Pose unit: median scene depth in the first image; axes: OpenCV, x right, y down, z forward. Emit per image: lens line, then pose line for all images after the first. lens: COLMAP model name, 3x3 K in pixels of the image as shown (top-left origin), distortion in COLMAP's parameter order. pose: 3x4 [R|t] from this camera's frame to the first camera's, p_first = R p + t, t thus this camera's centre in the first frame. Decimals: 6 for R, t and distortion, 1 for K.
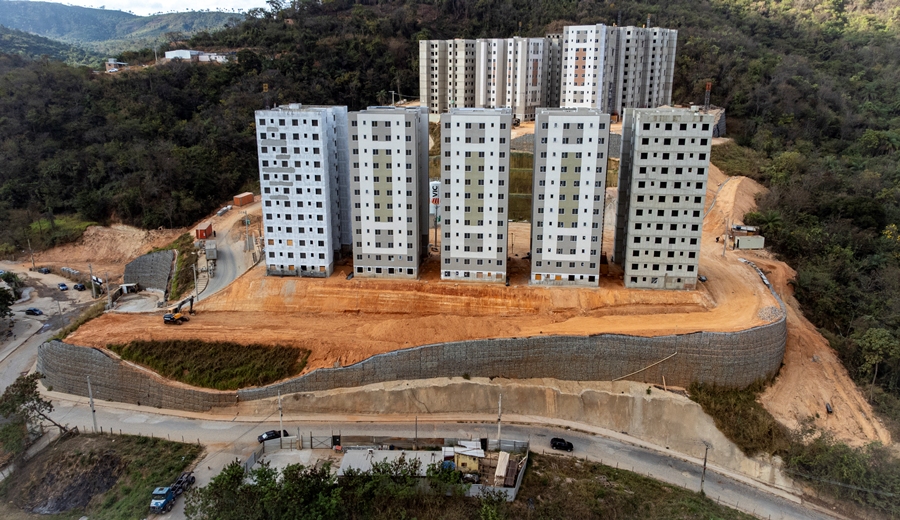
lens RADIAL K [[682.9, 0, 450.5], [0, 682.9, 255.2], [0, 0, 1]] dist [0.025752, 0.036001]
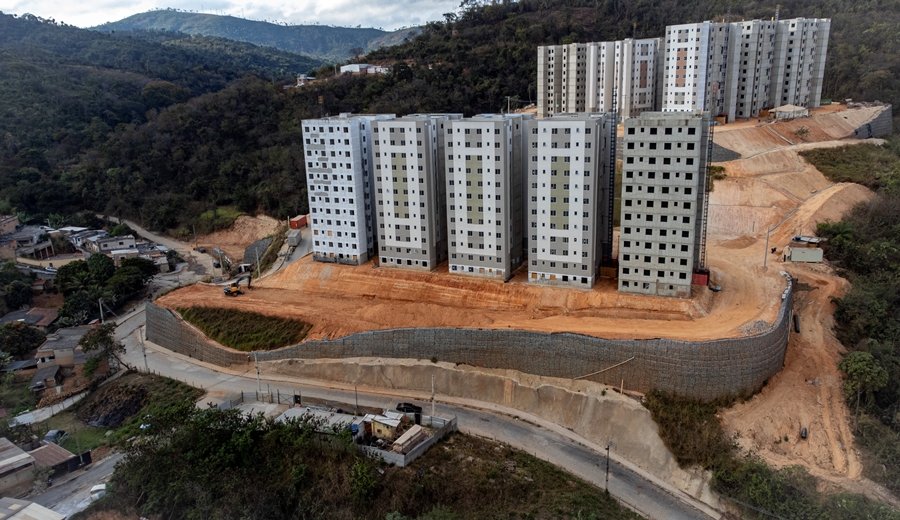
lens RADIAL K [[682.9, 0, 452.9], [0, 682.9, 256.4], [0, 0, 1]] dist [0.025752, 0.036001]
pose [[0.946135, 0.050933, -0.319742, 0.346326], [-0.051299, 0.998657, 0.007286, 0.001440], [0.319684, 0.009509, 0.947477, -0.028279]]
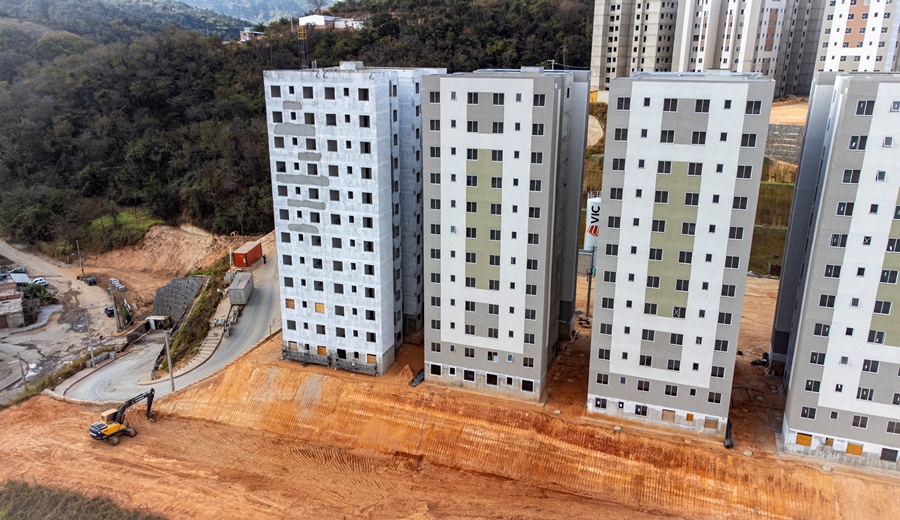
lens RADIAL K [[682.9, 0, 449.6], [0, 682.9, 256.0], [0, 0, 1]] dist [0.025752, 0.036001]
pose [[0.967678, 0.074963, -0.240790, 0.001304], [-0.069312, 0.997086, 0.031865, -0.090085], [0.242477, -0.014146, 0.970054, 0.499730]]
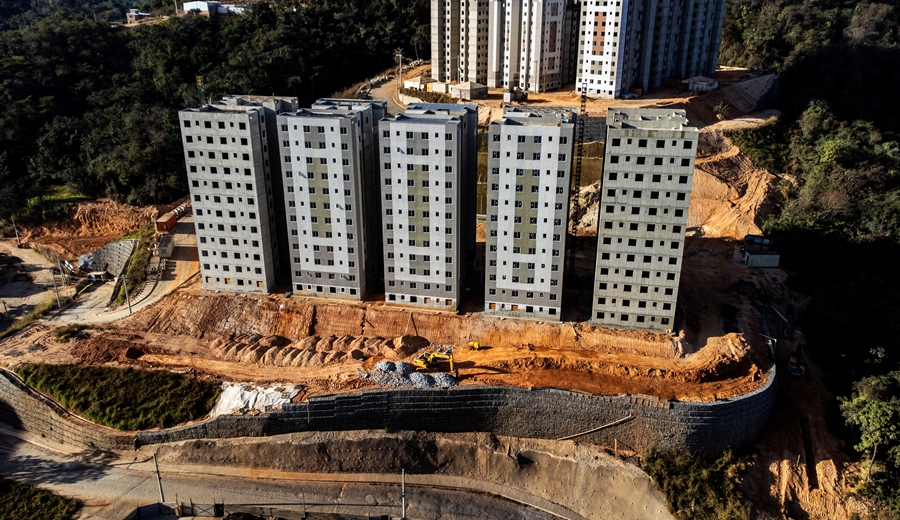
lens RADIAL K [[682.9, 0, 452.3], [0, 682.9, 254.8], [0, 0, 1]] dist [0.025752, 0.036001]
pose [[0.994472, 0.034872, -0.099042, 0.164210], [-0.025311, 0.995040, 0.096203, -0.118606], [0.101905, -0.093165, 0.990422, 0.130774]]
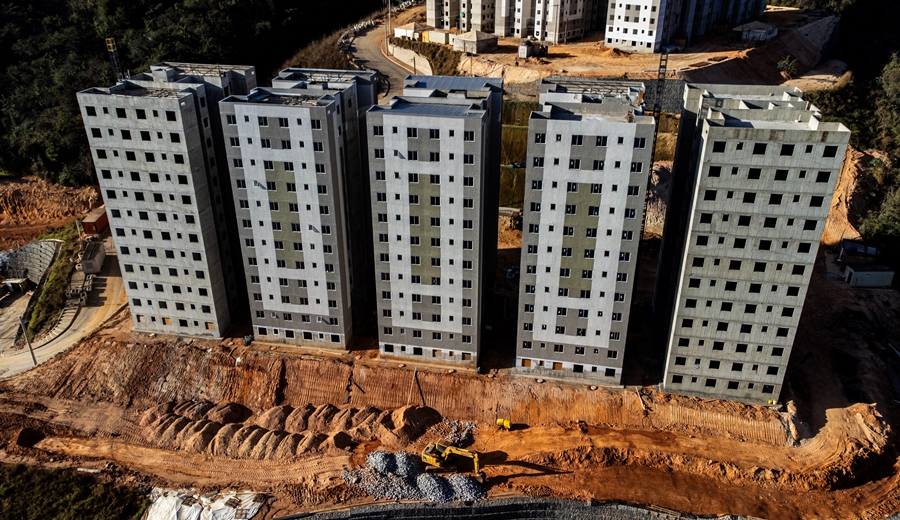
lens RADIAL K [[682.9, 0, 452.0], [0, 682.9, 254.1], [0, 0, 1]] dist [0.025752, 0.036001]
pose [[0.996258, 0.035401, -0.078841, 0.107411], [-0.020225, 0.982426, 0.185554, -0.189088], [0.084024, -0.183266, 0.979466, 0.385641]]
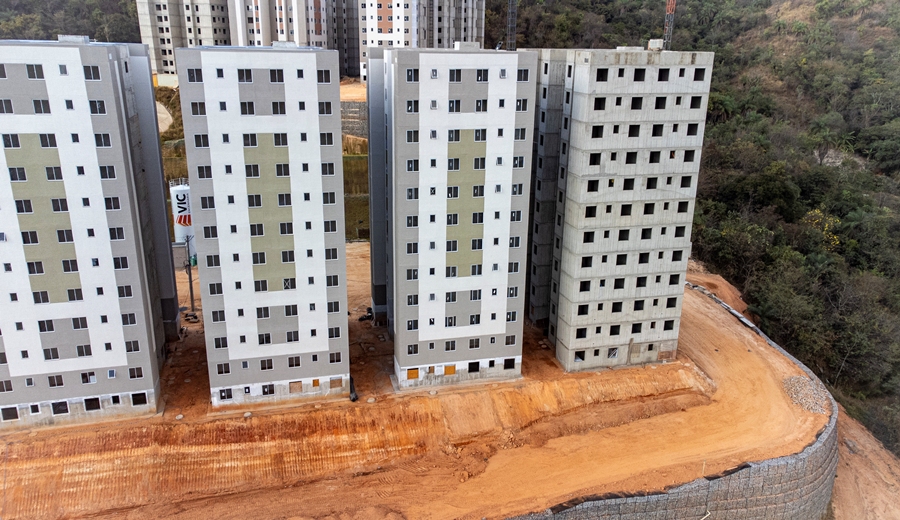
lens RADIAL K [[682.9, 0, 449.8], [0, 682.9, 256.7], [0, 0, 1]] dist [0.025752, 0.036001]
pose [[0.939981, -0.093801, 0.328080, -0.005673], [0.081284, 0.995350, 0.051693, -0.081404], [-0.331403, -0.021923, 0.943235, 0.512134]]
